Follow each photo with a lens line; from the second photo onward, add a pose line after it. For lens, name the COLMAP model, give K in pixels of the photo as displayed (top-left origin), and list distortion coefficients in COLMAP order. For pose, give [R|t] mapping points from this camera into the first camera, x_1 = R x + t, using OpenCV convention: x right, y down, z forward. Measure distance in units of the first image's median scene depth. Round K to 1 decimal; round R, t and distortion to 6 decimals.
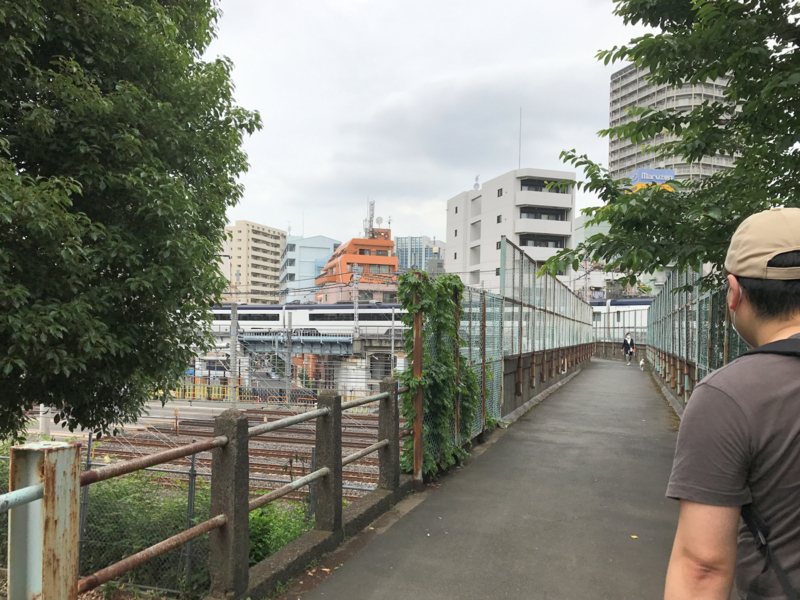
lens RADIAL K [[660.0, 0, 400.3], [0, 660.0, 301.8], [0, 0, 1]] dist [-0.003386, -0.001464]
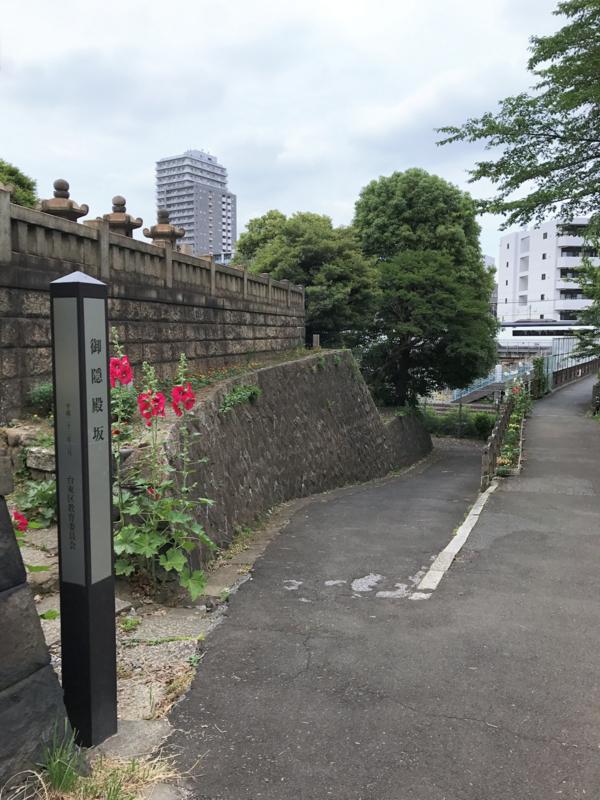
lens RADIAL K [[660.0, 0, 300.2], [0, 660.0, 399.3], [0, 0, 1]] dist [-0.003386, -0.001464]
pose [[0.980784, -0.005964, -0.195007, -0.168958], [0.033843, 0.989580, 0.139951, -0.110275], [0.192140, -0.143861, 0.970766, -0.952080]]
